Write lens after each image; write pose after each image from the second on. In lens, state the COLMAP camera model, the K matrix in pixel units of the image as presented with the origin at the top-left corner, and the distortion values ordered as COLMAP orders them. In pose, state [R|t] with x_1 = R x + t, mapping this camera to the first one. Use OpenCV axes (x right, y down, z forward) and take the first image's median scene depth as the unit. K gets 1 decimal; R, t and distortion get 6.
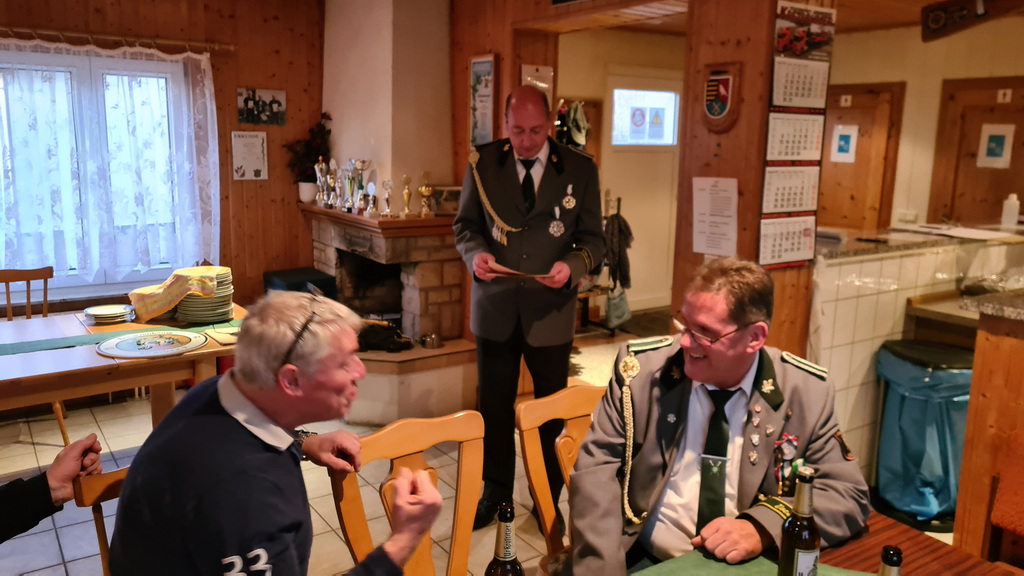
lens RADIAL K [[769.6, 0, 512.0], [0, 769.6, 265.7], [0, 0, 1]] dist [0.070432, -0.056702]
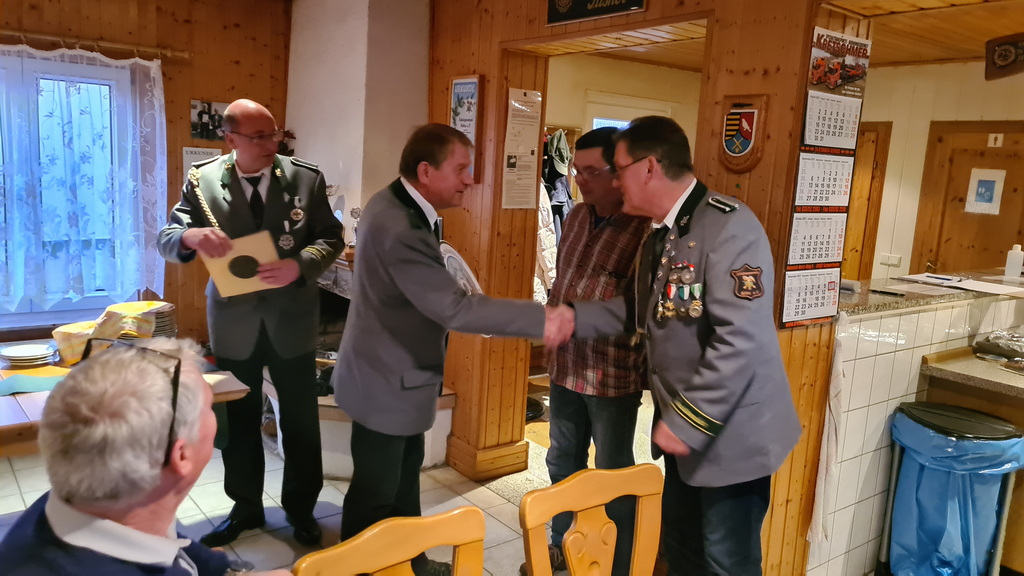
lens RADIAL K [[769.6, 0, 508.1], [0, 769.6, 276.1], [0, 0, 1]] dist [0.070432, -0.056702]
pose [[0.998124, 0.029105, 0.053860, -0.030047], [-0.028197, 0.999448, -0.017541, -0.019683], [-0.054341, 0.015990, 0.998394, 0.085649]]
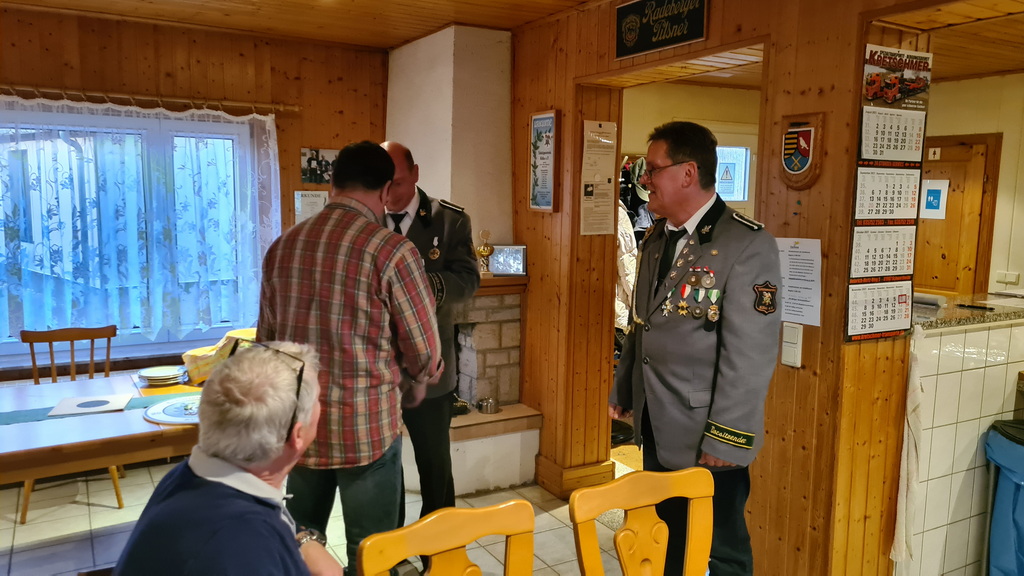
lens RADIAL K [[769.6, 0, 506.9], [0, 769.6, 282.2], [0, 0, 1]] dist [0.070432, -0.056702]
pose [[0.995574, 0.005572, -0.093814, 0.007381], [-0.010360, 0.998664, -0.050625, -0.008442], [0.093406, 0.051372, 0.994302, 0.043892]]
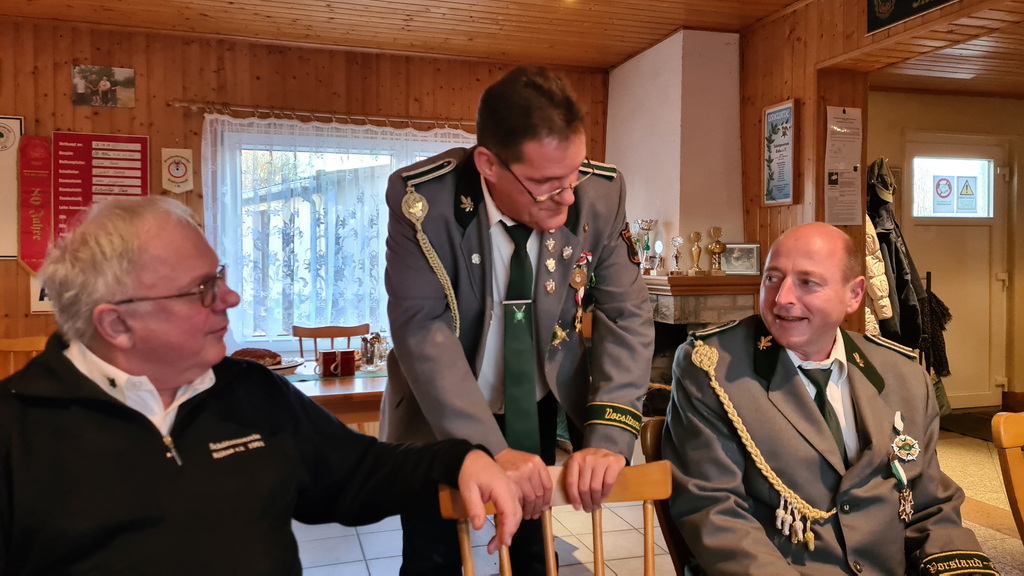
lens RADIAL K [[769.6, 0, 508.6], [0, 769.6, 277.6], [0, 0, 1]] dist [0.070432, -0.056702]
pose [[0.953421, -0.018218, -0.301093, -0.070312], [-0.028690, 0.988173, -0.150636, 0.091562], [0.300276, 0.152258, 0.941622, 0.029765]]
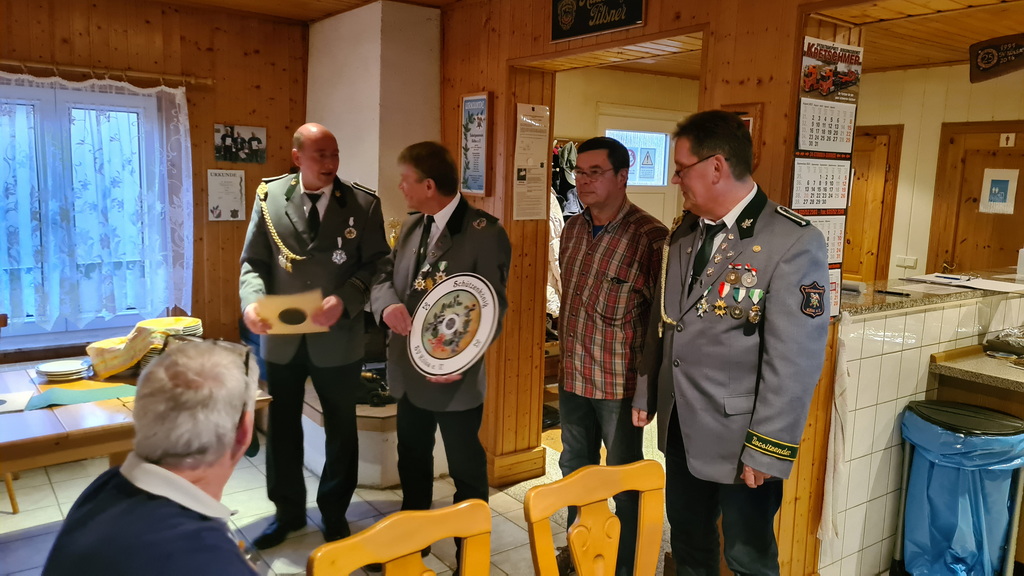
lens RADIAL K [[769.6, 0, 507.3], [0, 769.6, 274.5], [0, 0, 1]] dist [0.070432, -0.056702]
pose [[0.999748, 0.006627, 0.021456, -0.017876], [-0.005846, 0.999326, -0.036241, -0.015220], [-0.021681, 0.036106, 0.999113, 0.061151]]
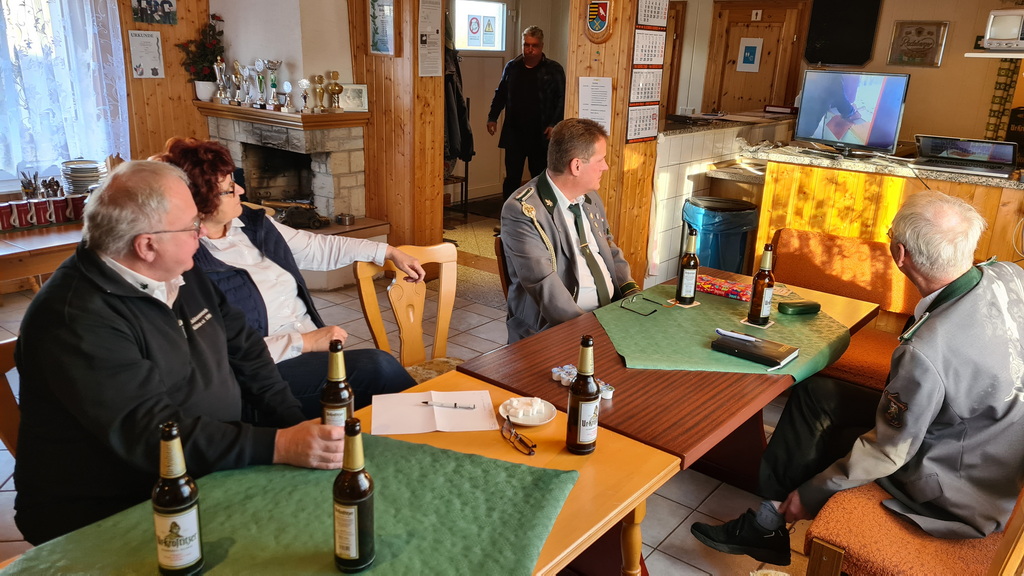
lens RADIAL K [[769.6, 0, 513.2], [0, 769.6, 291.5], [0, 0, 1]] dist [0.070432, -0.056702]
pose [[0.956949, -0.073706, 0.280741, -0.208244], [0.031470, 0.987867, 0.152083, 0.035545], [-0.288544, -0.136701, 0.947658, -0.229567]]
